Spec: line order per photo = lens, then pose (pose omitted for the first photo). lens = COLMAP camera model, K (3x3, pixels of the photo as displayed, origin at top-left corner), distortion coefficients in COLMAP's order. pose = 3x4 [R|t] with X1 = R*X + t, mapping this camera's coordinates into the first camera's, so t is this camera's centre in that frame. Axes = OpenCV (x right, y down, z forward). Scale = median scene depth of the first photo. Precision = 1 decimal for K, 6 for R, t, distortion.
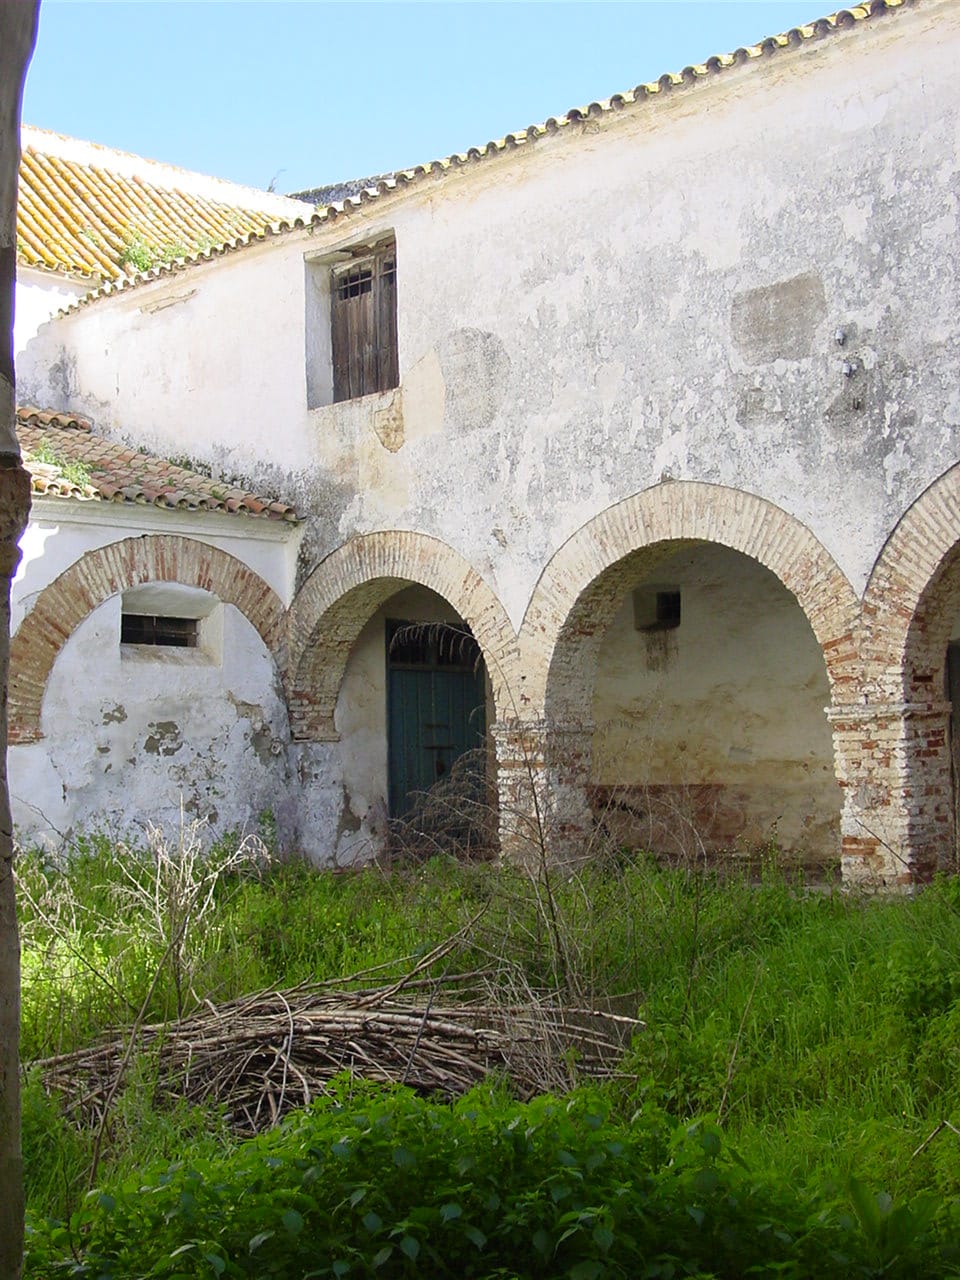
lens RADIAL K [[1685.8, 0, 480.0], [0, 1685.8, 640.0], [0, 0, 1]] dist [-0.099671, 0.270162]
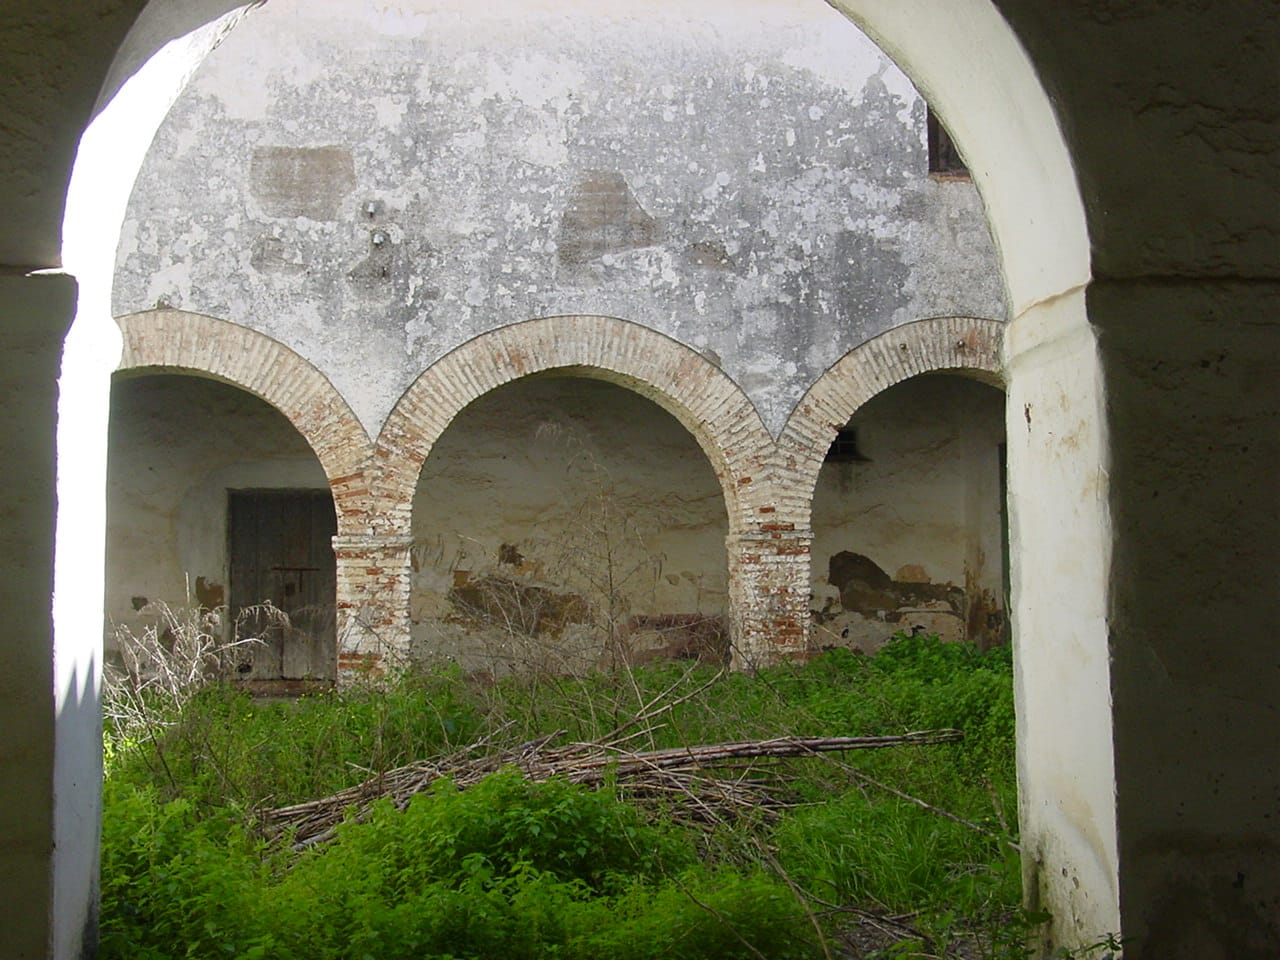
lens RADIAL K [[1685.8, 0, 631.7], [0, 1685.8, 480.0], [0, 0, 1]] dist [-0.099671, 0.270162]
pose [[0.604878, 0.087978, 0.791443, -0.562608], [-0.060476, 0.996083, -0.064506, 0.063419], [-0.794018, -0.008845, 0.607829, 0.170349]]
